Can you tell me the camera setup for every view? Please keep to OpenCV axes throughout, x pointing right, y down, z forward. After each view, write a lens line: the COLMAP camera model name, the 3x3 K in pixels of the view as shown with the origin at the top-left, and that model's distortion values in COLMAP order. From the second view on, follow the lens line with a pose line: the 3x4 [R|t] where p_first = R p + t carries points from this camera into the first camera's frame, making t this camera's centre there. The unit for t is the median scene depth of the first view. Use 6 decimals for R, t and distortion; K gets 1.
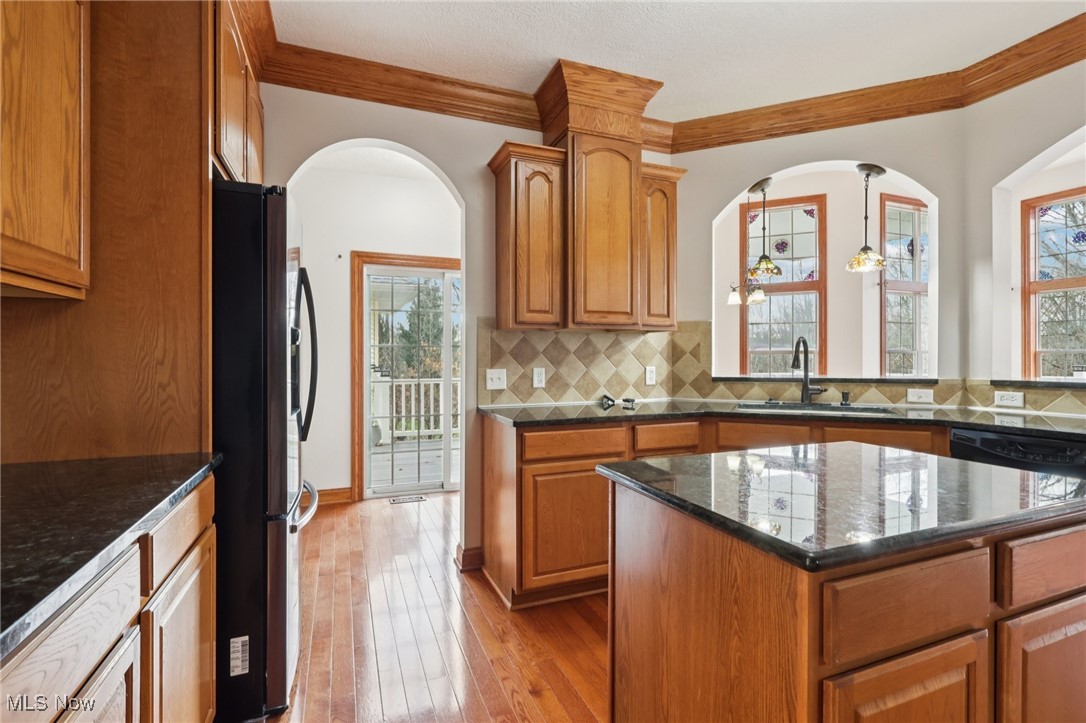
lens RADIAL K [[502.1, 0, 543.2], [0, 502.1, 358.4], [0, 0, 1]] dist [-0.003432, 0.000851]
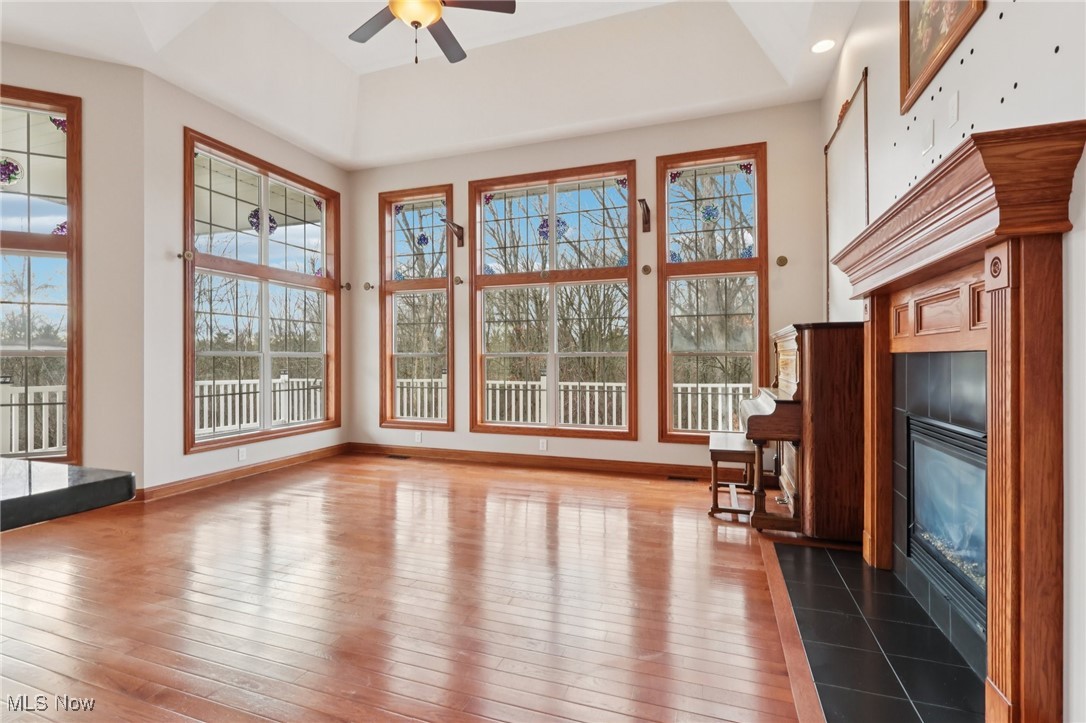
lens RADIAL K [[502.1, 0, 545.7], [0, 502.1, 359.8], [0, 0, 1]] dist [-0.003432, 0.000851]
pose [[0.655282, -0.000671, 0.755384, 1.025988], [0.002650, 0.999995, -0.001410, -0.007064], [-0.755379, 0.002925, 0.655281, 0.355422]]
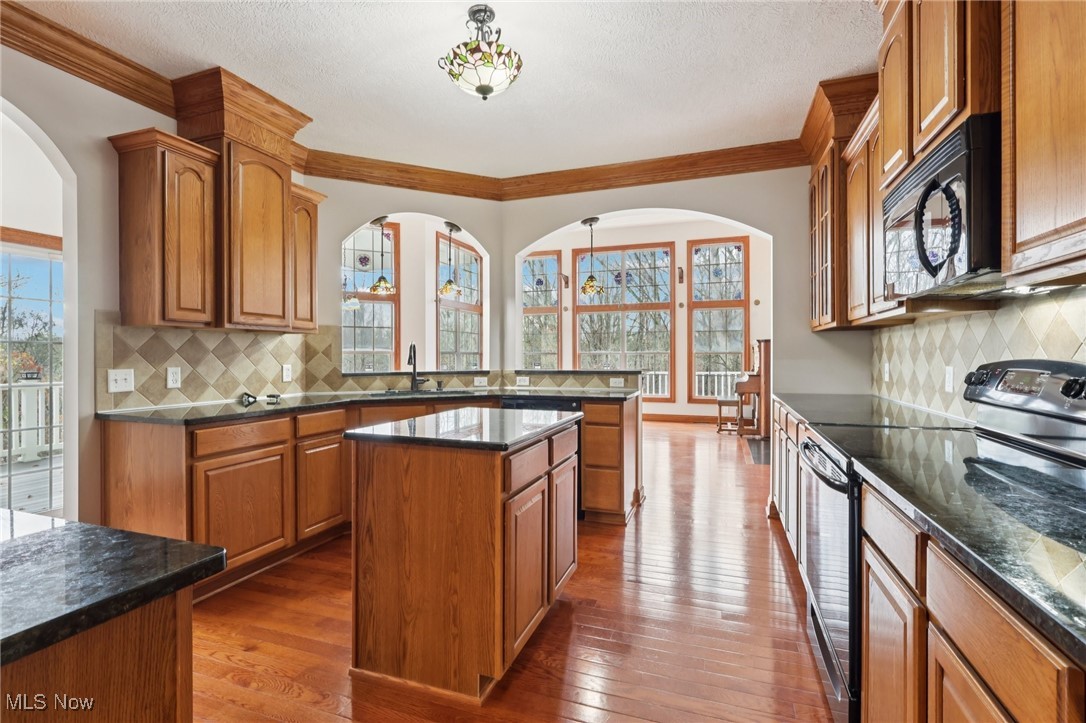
lens RADIAL K [[502.1, 0, 542.1], [0, 502.1, 359.0], [0, 0, 1]] dist [-0.003432, 0.000851]
pose [[0.663401, -0.001947, 0.748262, -0.266469], [0.000429, 0.999997, 0.002222, 0.001379], [-0.748264, -0.001153, 0.663400, -0.159337]]
